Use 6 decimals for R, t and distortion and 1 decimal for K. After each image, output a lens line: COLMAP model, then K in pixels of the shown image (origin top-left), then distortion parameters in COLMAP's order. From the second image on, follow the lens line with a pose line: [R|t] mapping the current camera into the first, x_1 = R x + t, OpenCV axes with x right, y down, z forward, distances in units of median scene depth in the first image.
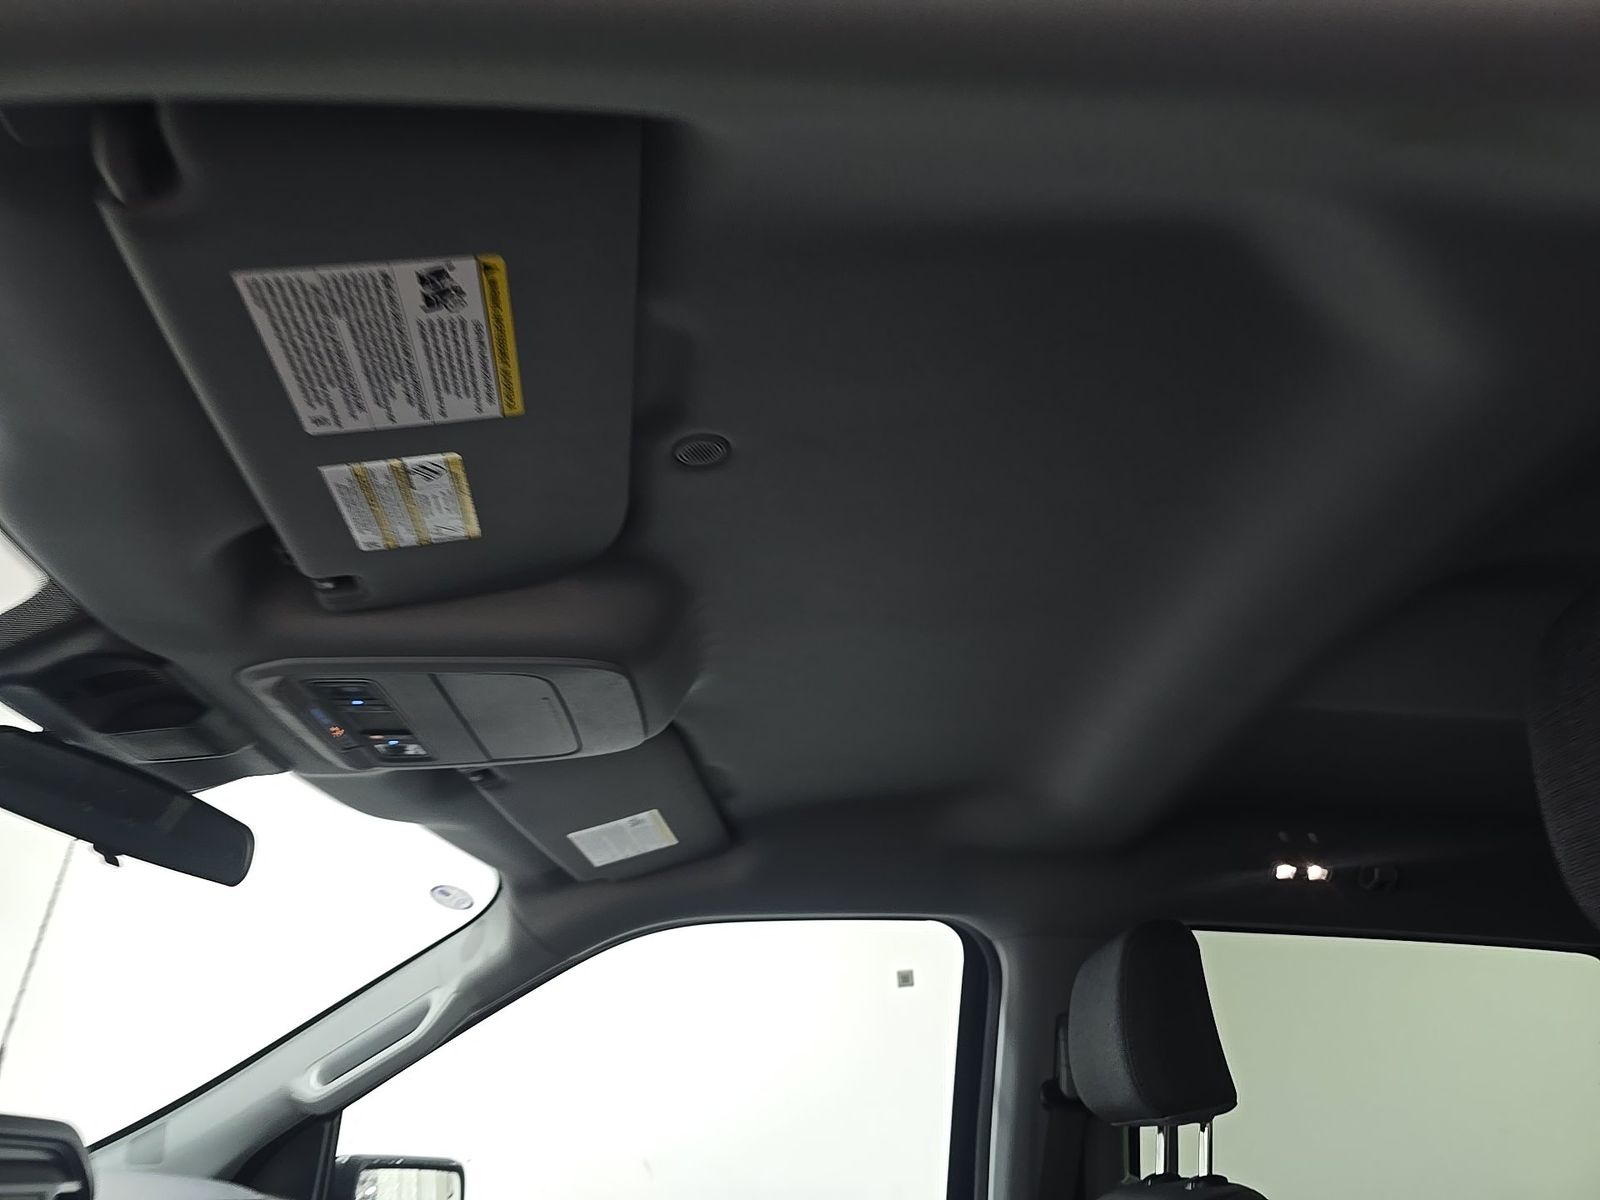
lens RADIAL K [[1077.1, 0, 835.0], [0, 1077.1, 608.7], [0, 0, 1]] dist [0.041255, -0.034538]
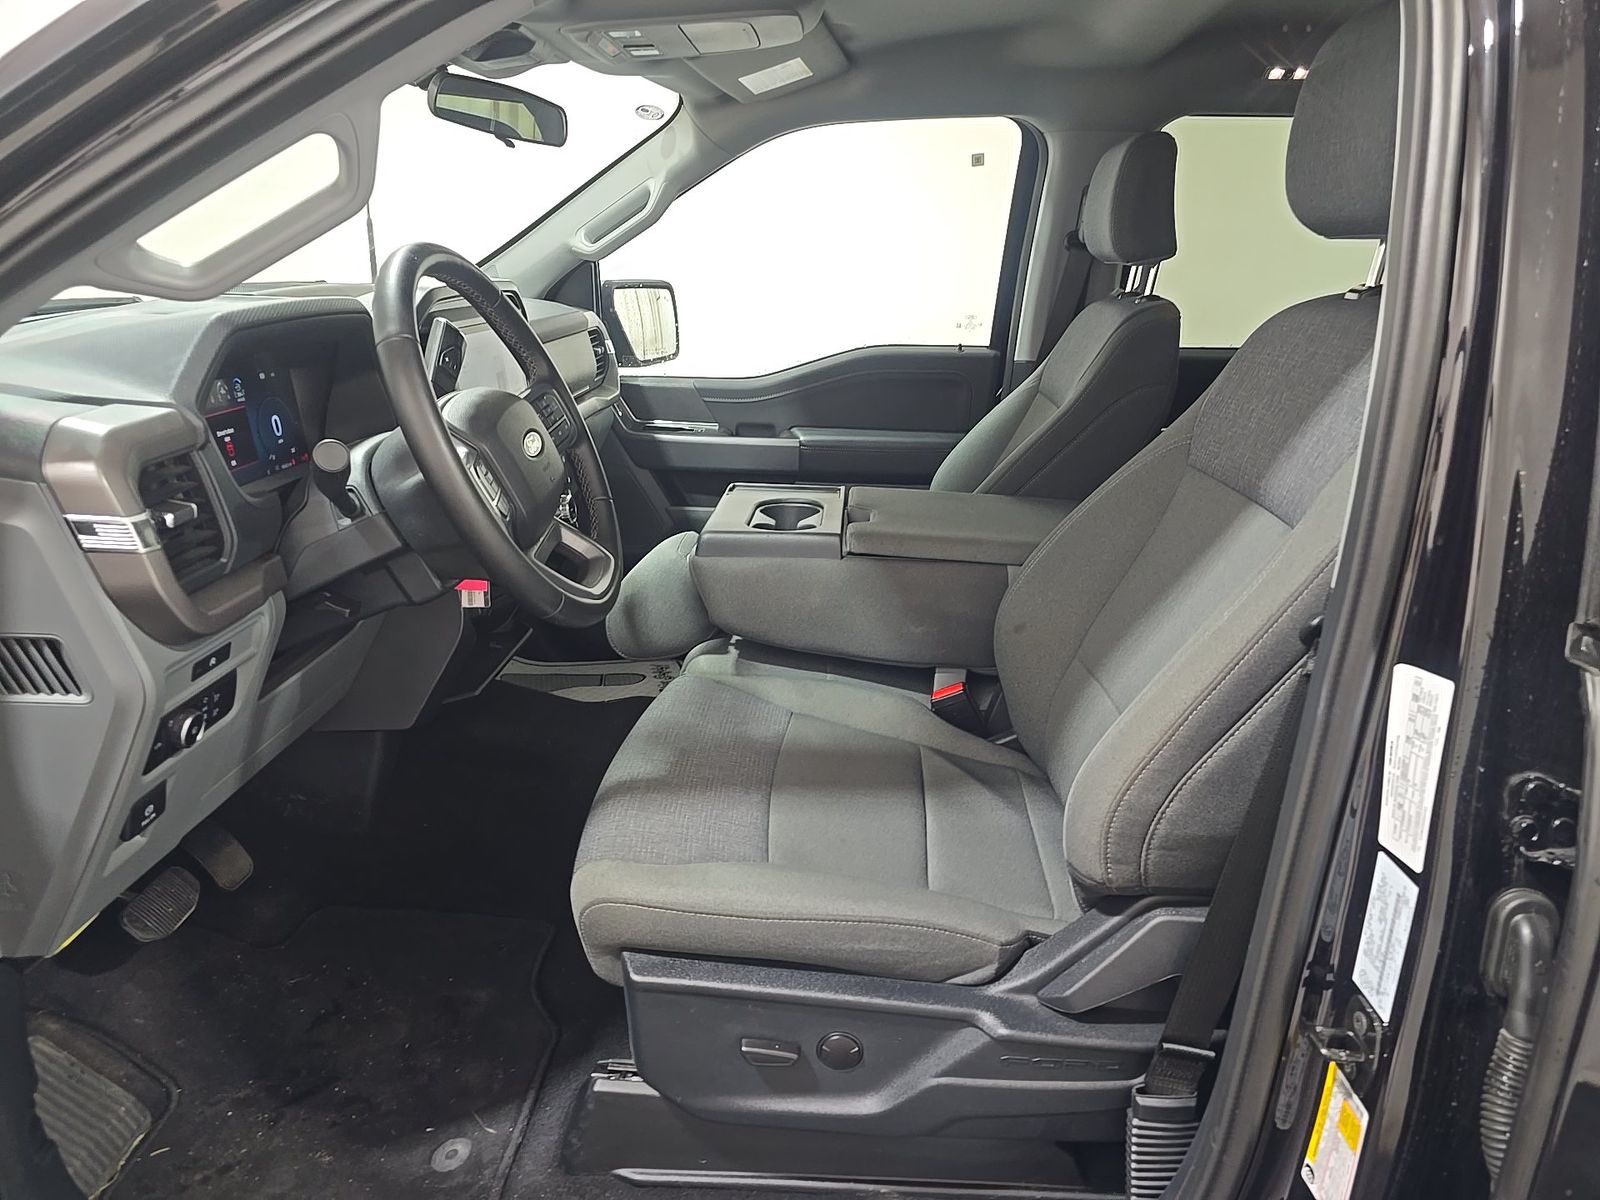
lens RADIAL K [[1077.1, 0, 835.0], [0, 1077.1, 608.7], [0, 0, 1]] dist [0.041255, -0.034538]
pose [[0.997282, 0.009663, -0.073048, -0.009962], [0.045139, 0.703457, 0.709303, -0.263033], [0.058240, -0.710672, 0.701108, -0.411302]]
